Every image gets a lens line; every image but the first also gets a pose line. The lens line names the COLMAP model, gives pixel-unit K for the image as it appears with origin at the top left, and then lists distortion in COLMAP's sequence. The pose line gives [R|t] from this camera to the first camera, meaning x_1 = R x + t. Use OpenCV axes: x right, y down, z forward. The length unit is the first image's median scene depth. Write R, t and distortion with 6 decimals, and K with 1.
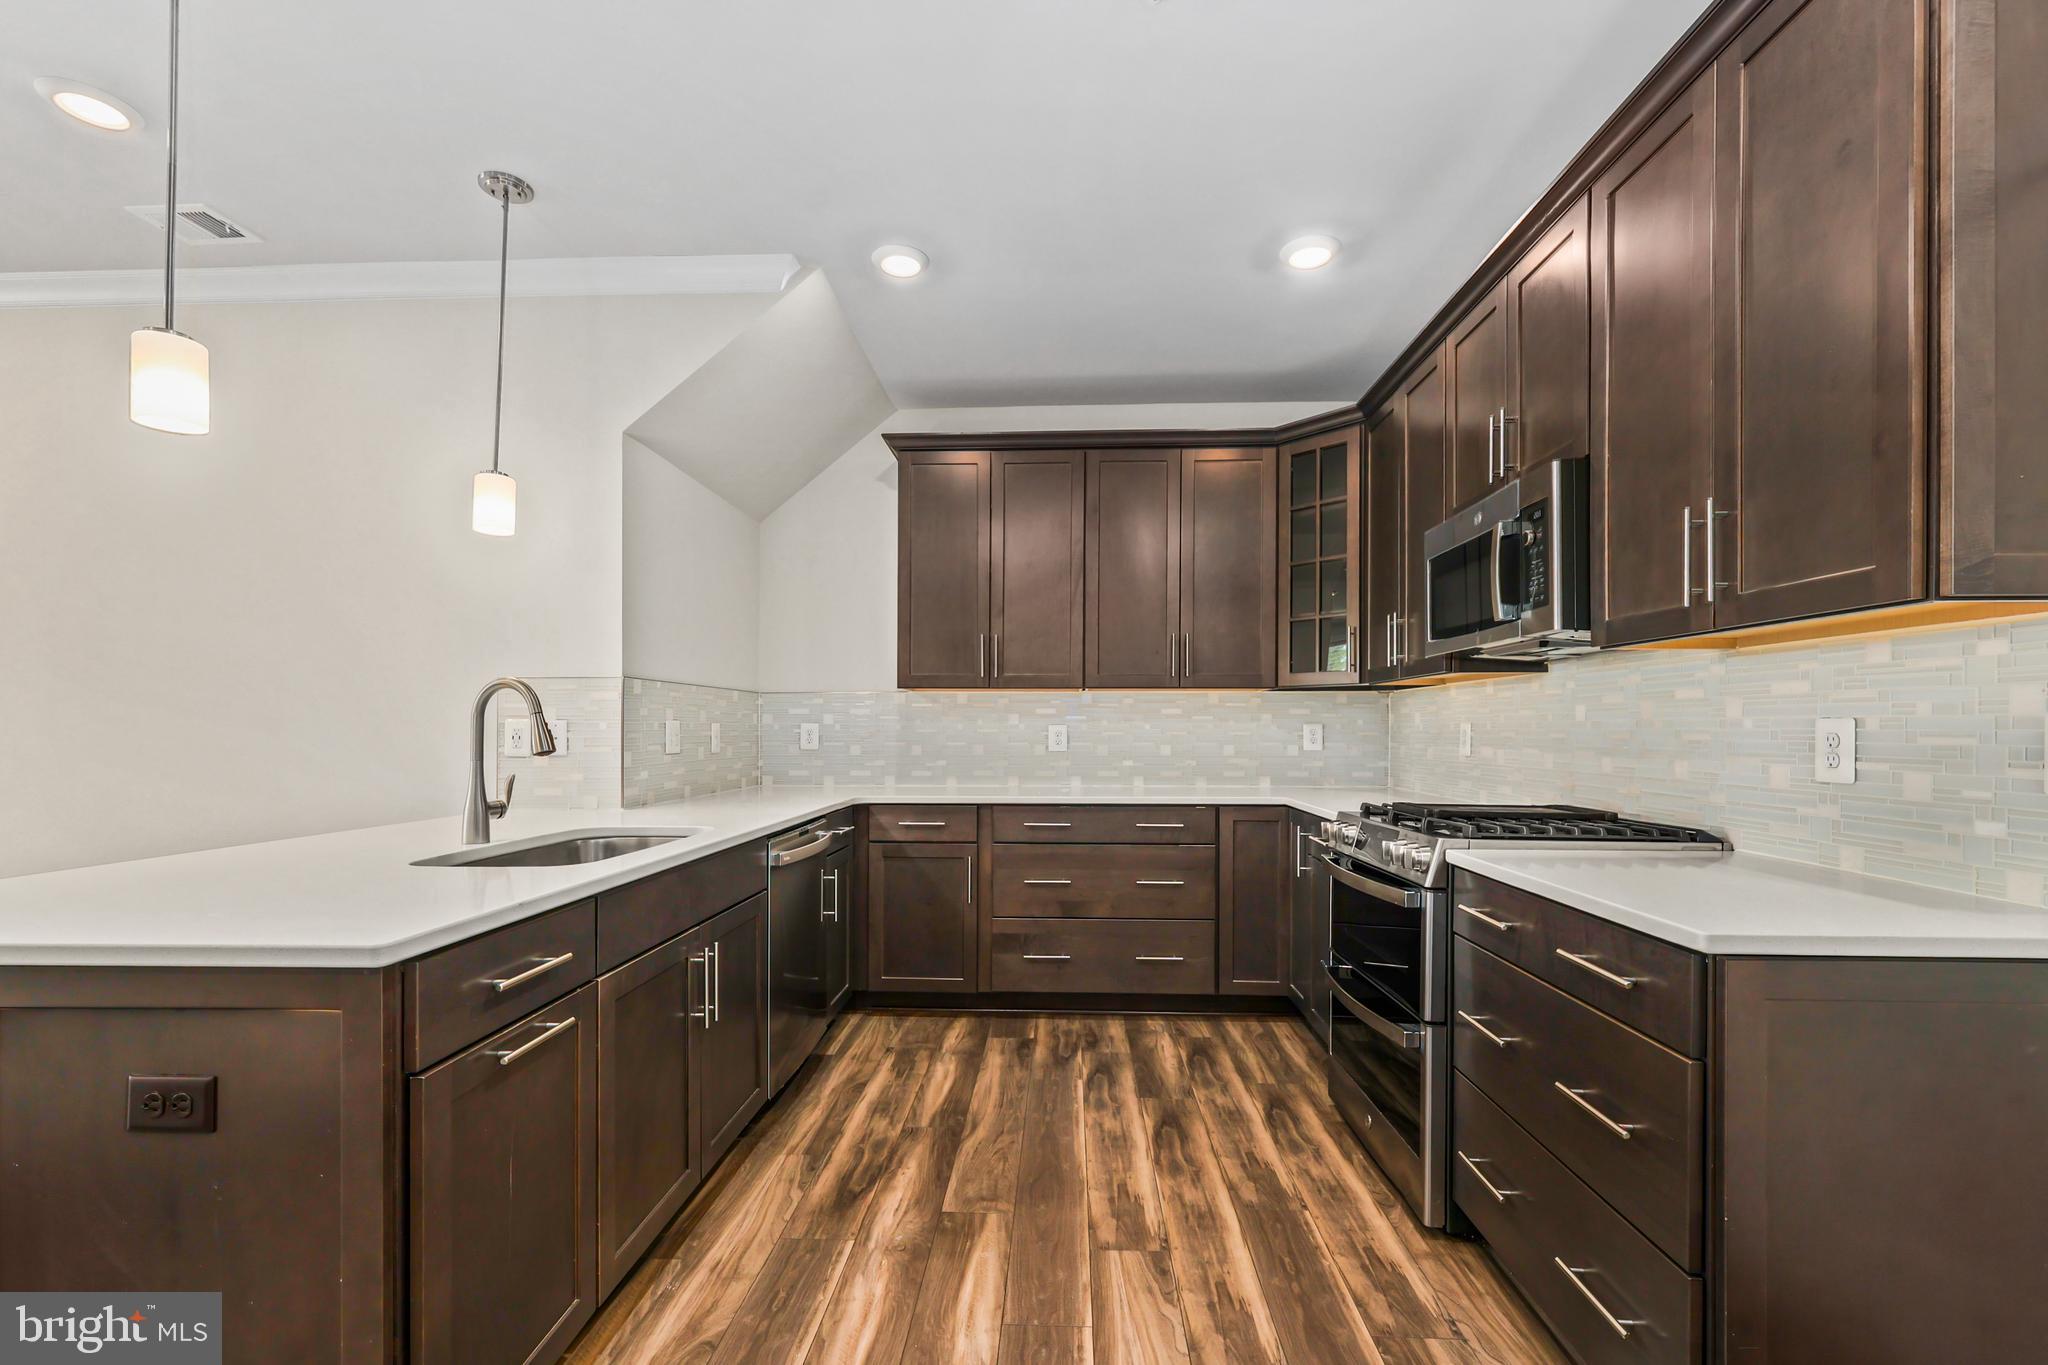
lens RADIAL K [[875.7, 0, 1019.0], [0, 875.7, 722.3], [0, 0, 1]] dist [0.005149, 0.000158]
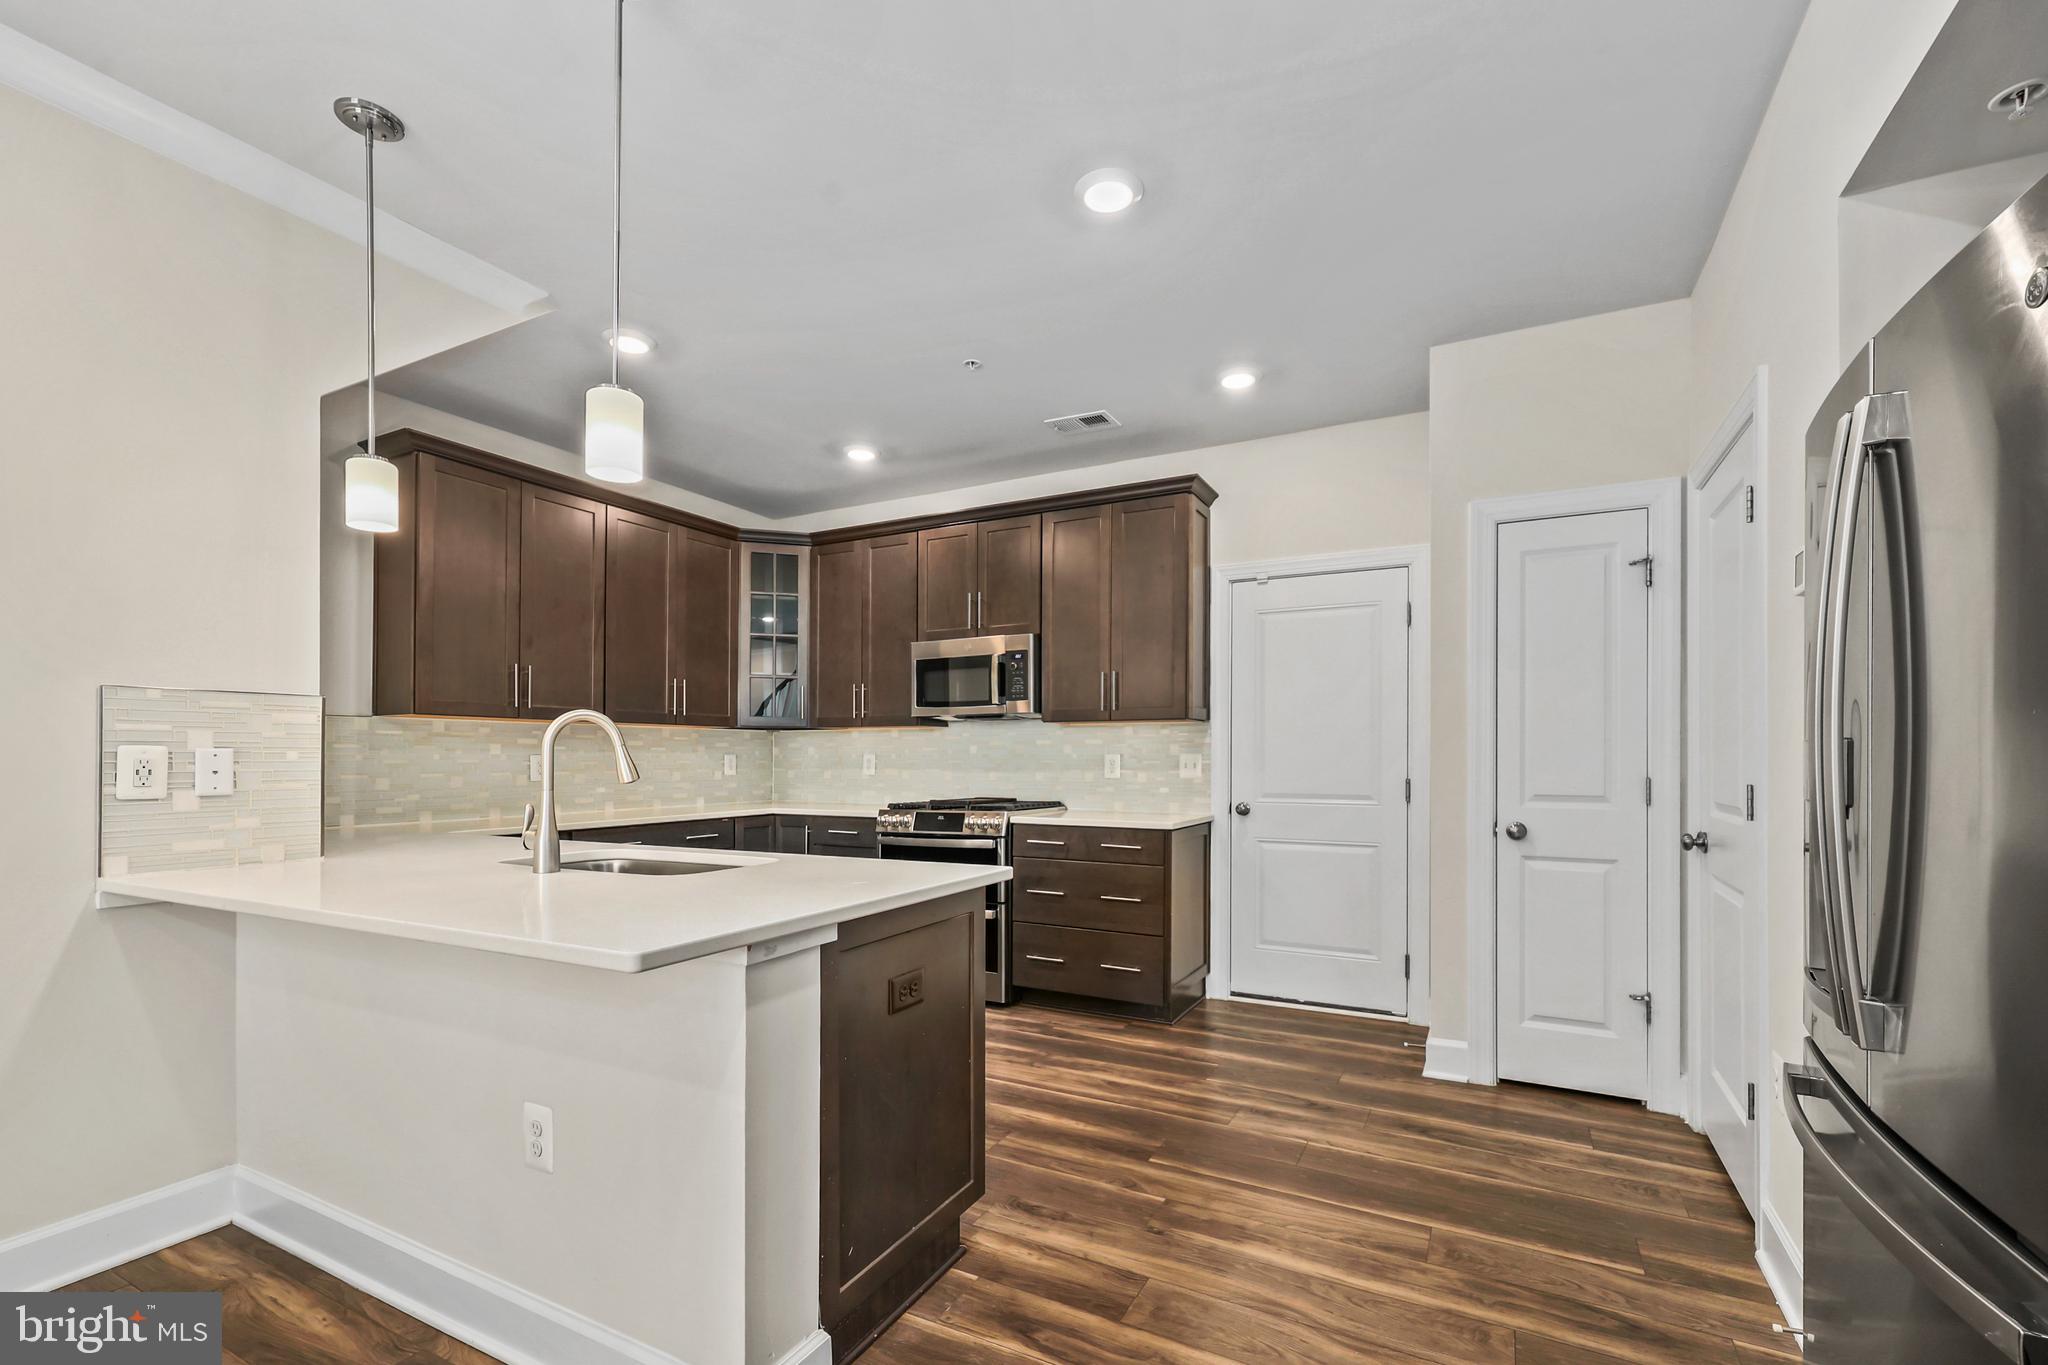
lens RADIAL K [[875.7, 0, 1058.4], [0, 875.7, 757.7], [0, 0, 1]] dist [0.005149, 0.000158]
pose [[0.409838, -0.000687, 0.912158, -0.916802], [-0.004714, 0.999985, 0.002872, 0.000059], [-0.912146, -0.005477, 0.409829, 0.039626]]
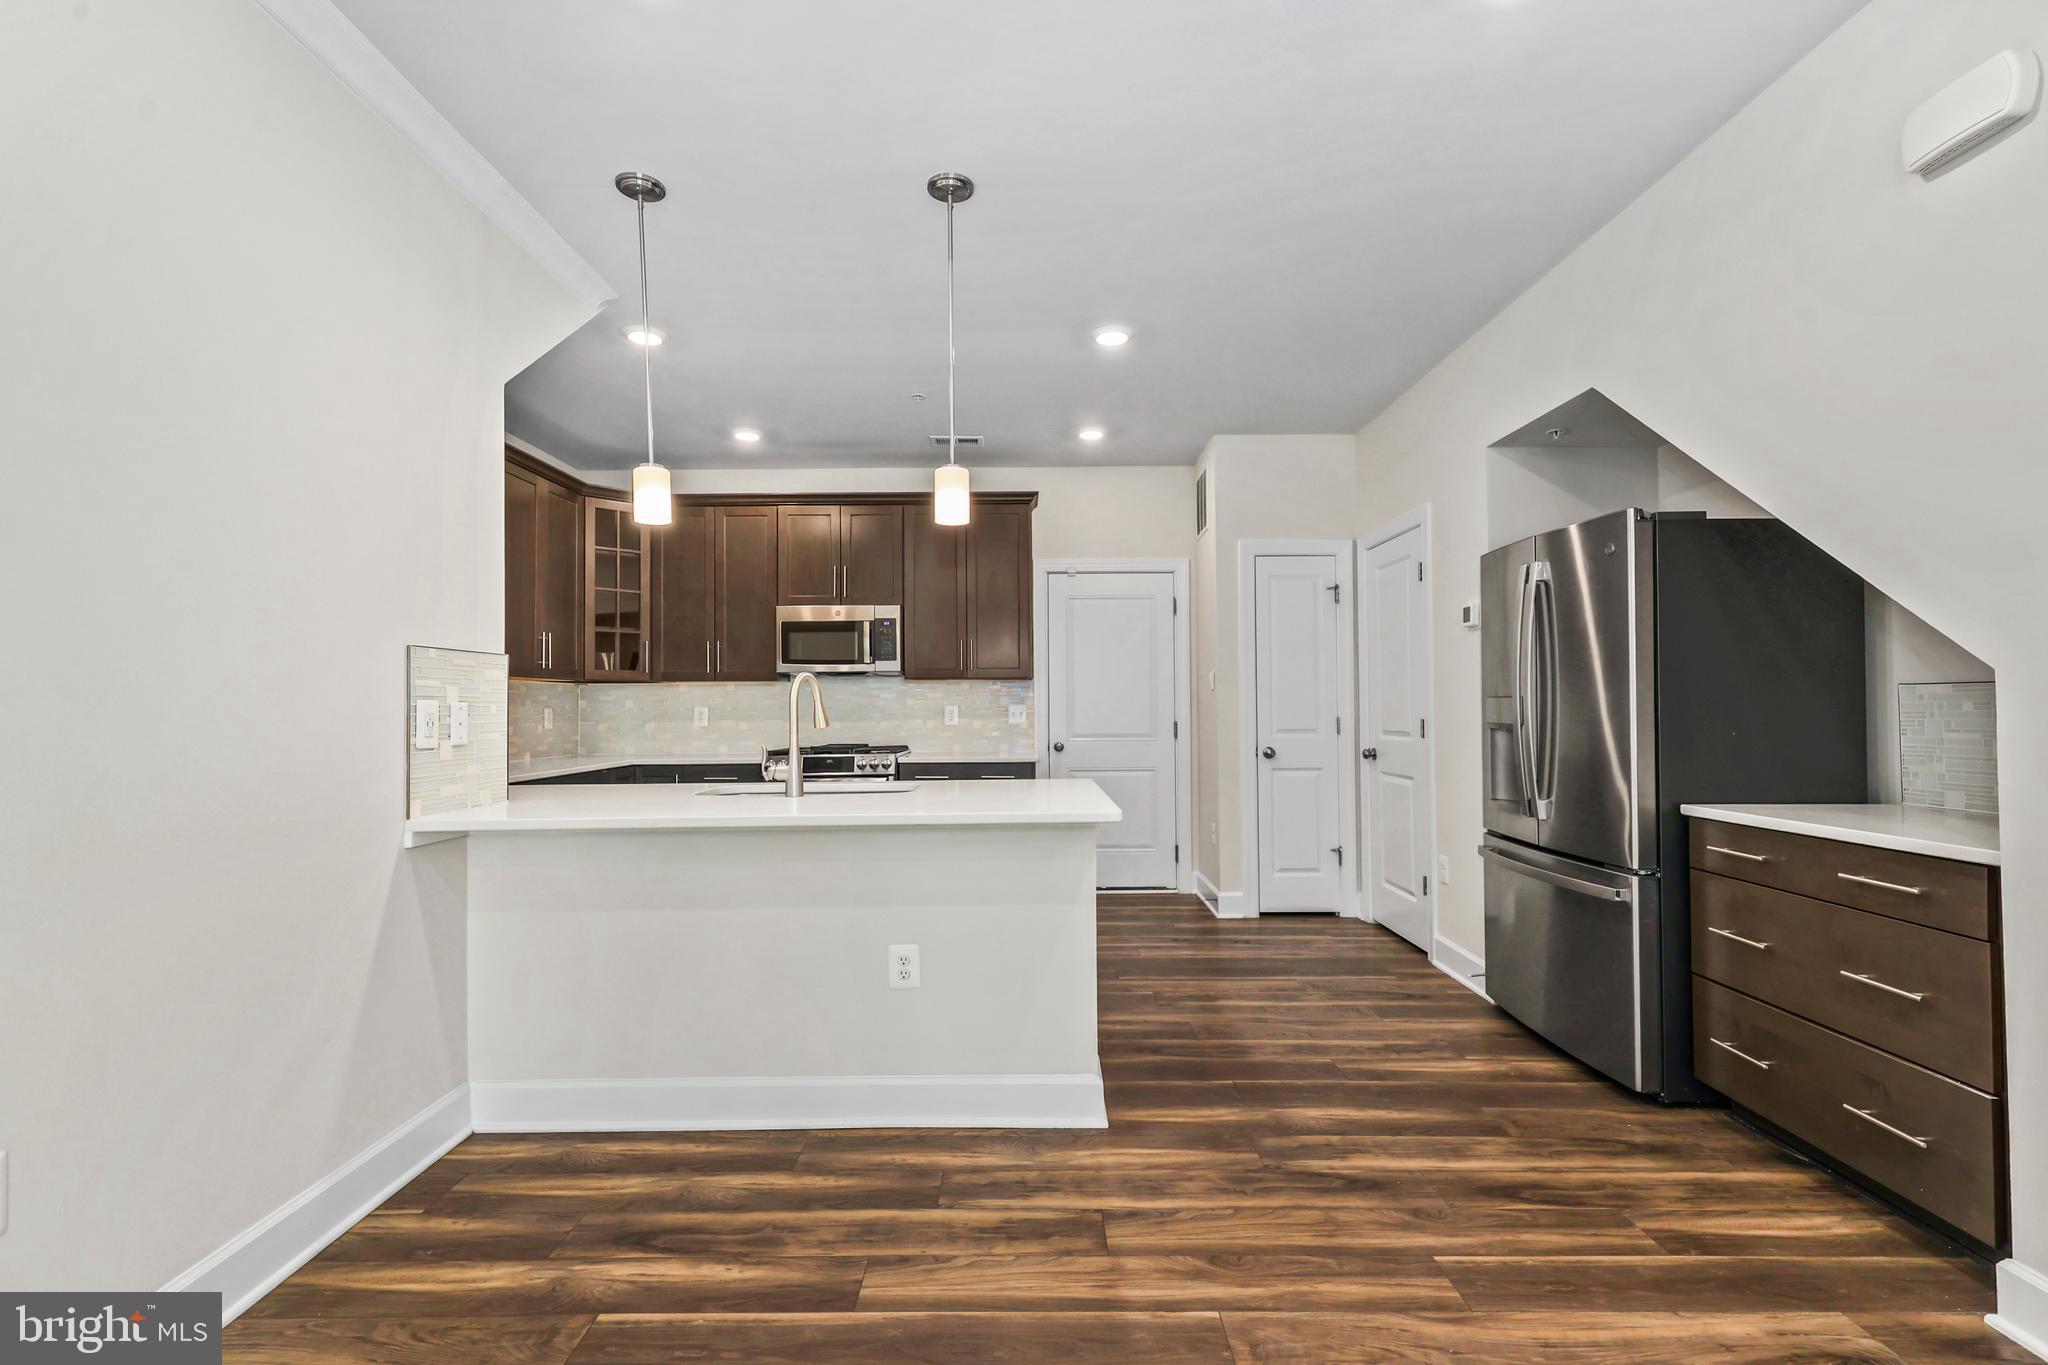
lens RADIAL K [[875.7, 0, 1031.0], [0, 875.7, 702.5], [0, 0, 1]] dist [0.005149, 0.000158]
pose [[-0.040655, 0.006578, 0.999152, -1.377331], [0.001827, 0.999977, -0.006509, 0.004154], [-0.999172, 0.001561, -0.040666, 0.495957]]
